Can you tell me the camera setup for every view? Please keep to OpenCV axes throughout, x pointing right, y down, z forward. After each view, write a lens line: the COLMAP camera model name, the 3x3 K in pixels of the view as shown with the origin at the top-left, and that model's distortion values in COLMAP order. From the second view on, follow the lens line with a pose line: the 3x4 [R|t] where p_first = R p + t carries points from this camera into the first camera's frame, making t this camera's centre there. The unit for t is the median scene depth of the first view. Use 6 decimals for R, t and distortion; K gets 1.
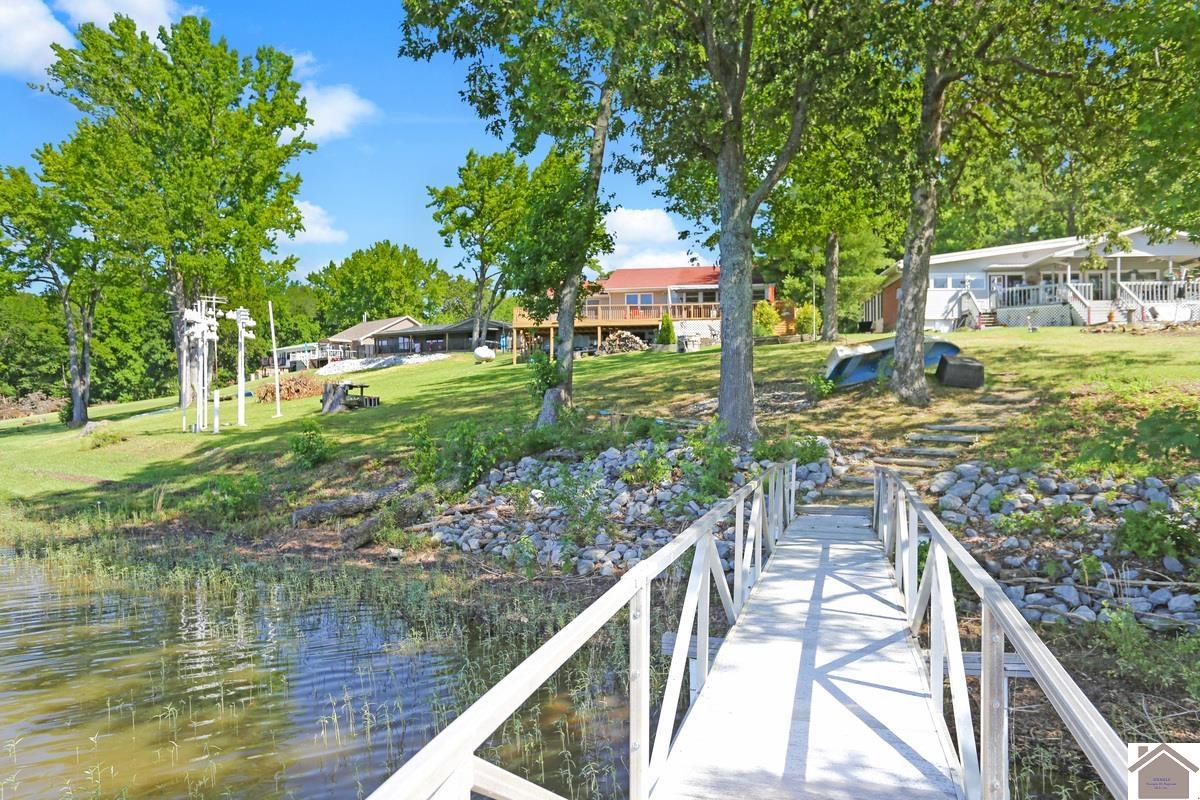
lens RADIAL K [[900.9, 0, 599.4], [0, 900.9, 401.5], [0, 0, 1]] dist [0.001838, 0.000019]
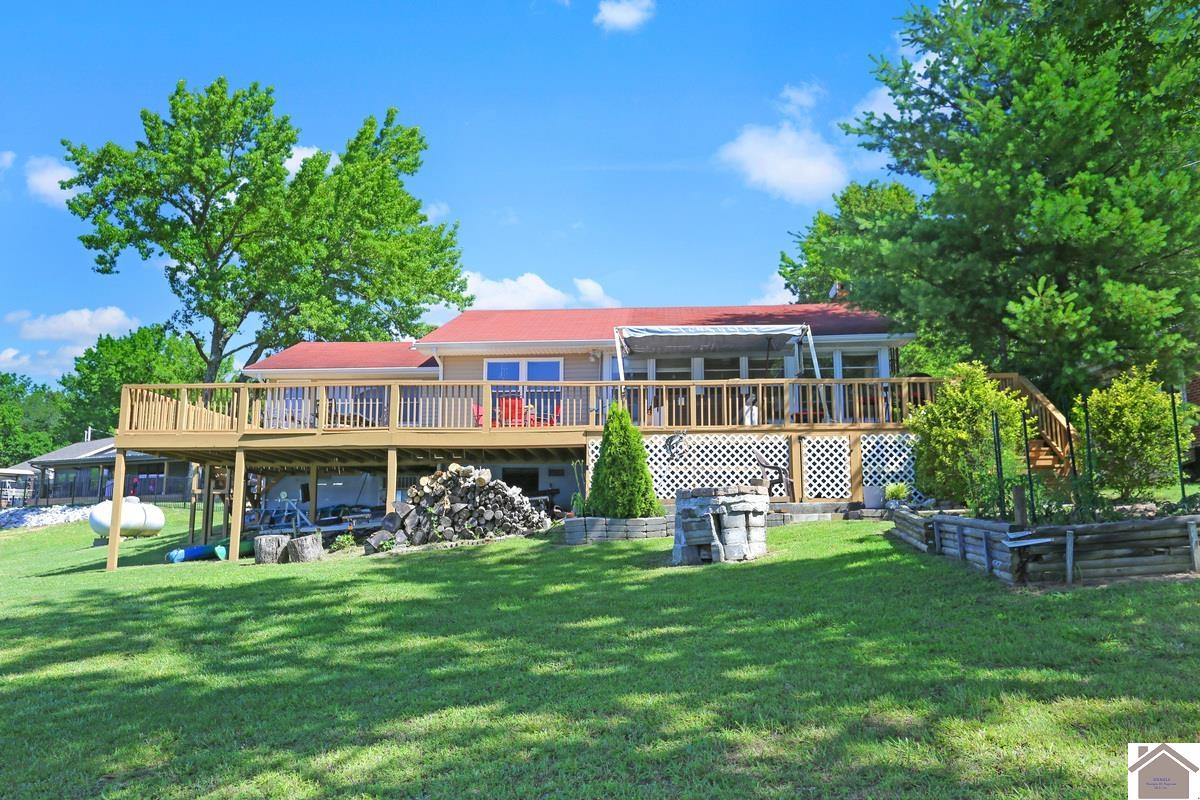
lens RADIAL K [[1000.8, 0, 599.6], [0, 1000.8, 398.1], [0, 0, 1]] dist [0.002783, 0.001789]
pose [[0.992731, 0.024566, 0.117821, 0.029660], [-0.007500, 0.989672, -0.143151, -0.052400], [-0.120121, 0.141227, 0.982663, 0.655778]]
